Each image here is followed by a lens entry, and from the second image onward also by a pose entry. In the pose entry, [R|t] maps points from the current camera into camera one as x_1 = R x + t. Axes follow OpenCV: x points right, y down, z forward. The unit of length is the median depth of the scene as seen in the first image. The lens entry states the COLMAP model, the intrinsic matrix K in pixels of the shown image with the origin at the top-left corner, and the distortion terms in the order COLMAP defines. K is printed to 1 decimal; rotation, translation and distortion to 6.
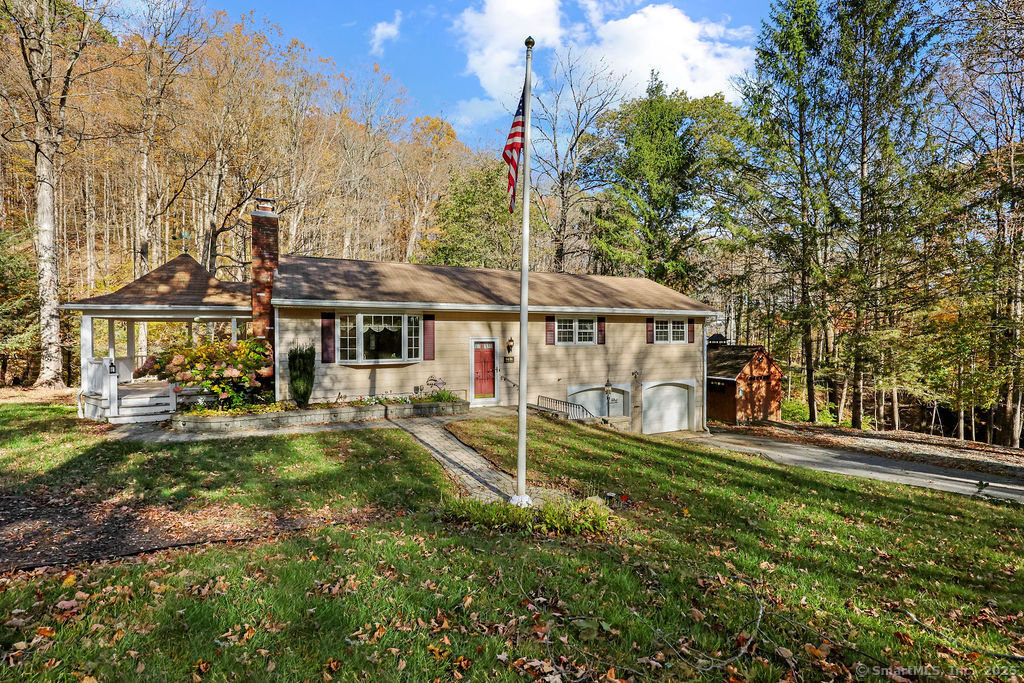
lens RADIAL K [[472.4, 0, 512.0], [0, 472.4, 341.5], [0, 0, 1]] dist [0.000650, 0.000683]
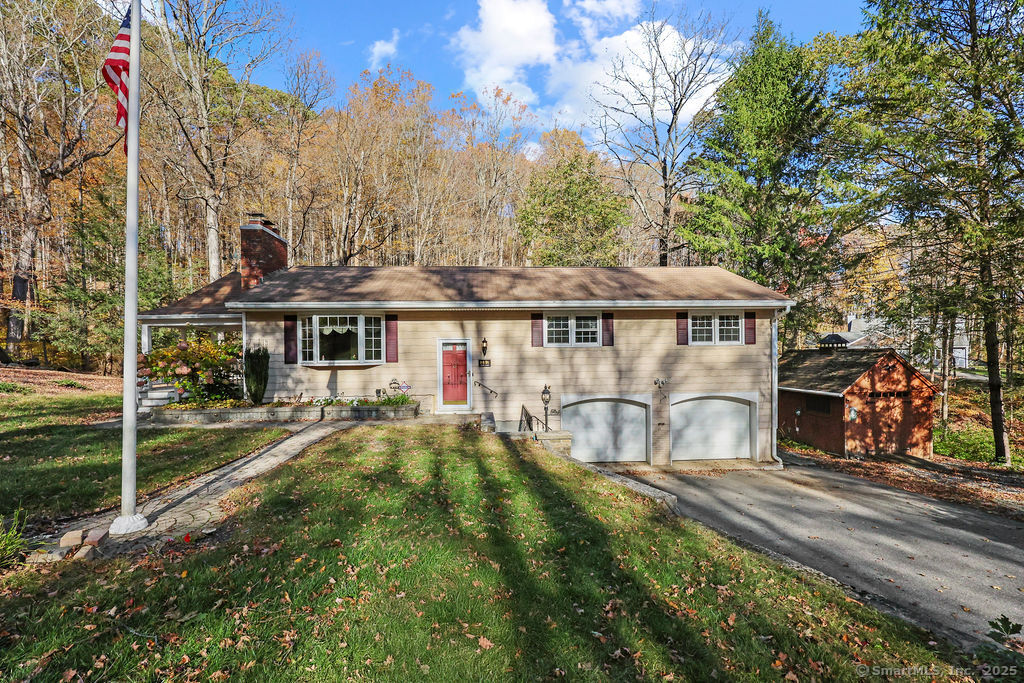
lens RADIAL K [[456.2, 0, 507.9], [0, 456.2, 353.8], [0, 0, 1]] dist [0.001930, 0.000171]
pose [[0.925961, -0.004398, -0.377594, 0.330721], [0.003541, 0.999989, -0.002964, 0.021823], [0.377603, 0.001407, 0.925966, 0.195162]]
